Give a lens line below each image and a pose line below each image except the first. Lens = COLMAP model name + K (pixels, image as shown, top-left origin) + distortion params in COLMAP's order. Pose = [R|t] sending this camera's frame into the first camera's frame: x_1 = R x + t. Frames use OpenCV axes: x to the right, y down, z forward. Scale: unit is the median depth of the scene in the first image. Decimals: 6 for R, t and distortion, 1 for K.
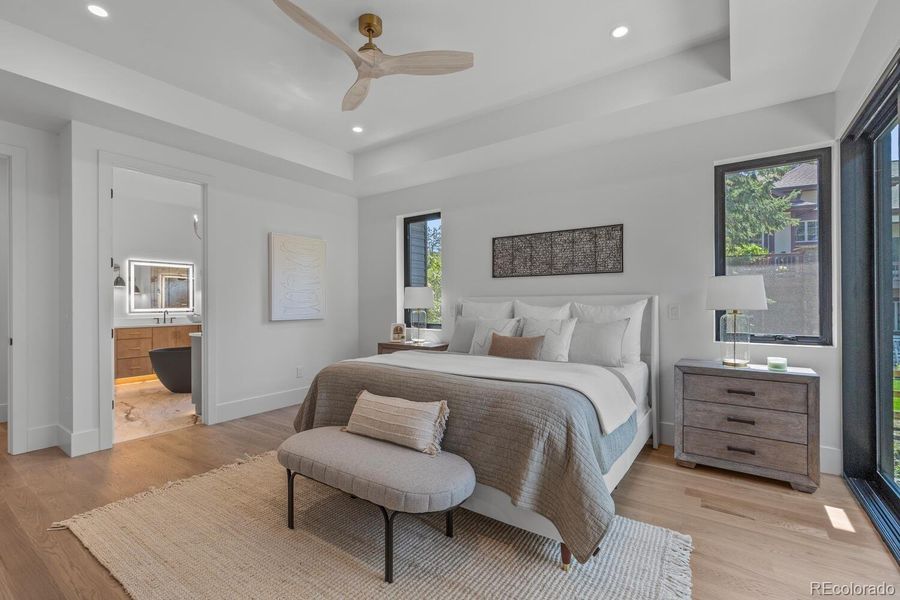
lens RADIAL K [[401.1, 0, 454.8], [0, 401.1, 303.0], [0, 0, 1]] dist [0.001786, -0.001958]
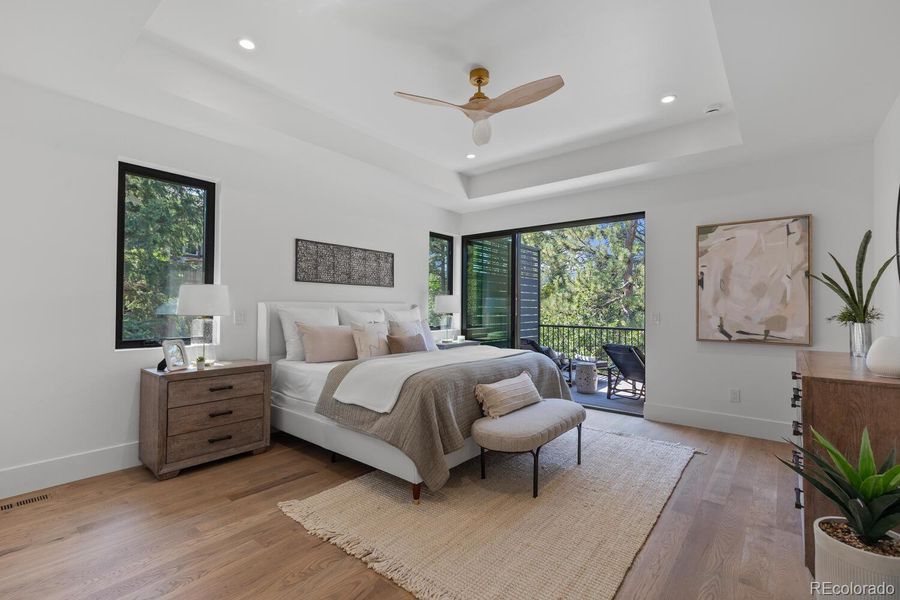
lens RADIAL K [[401.1, 0, 454.5], [0, 401.1, 300.8], [0, 0, 1]] dist [0.001786, -0.001958]
pose [[0.061768, 0.022727, 0.997832, -0.839174], [-0.003420, 0.999740, -0.022559, 0.001442], [-0.998085, -0.002019, 0.061830, 0.603388]]
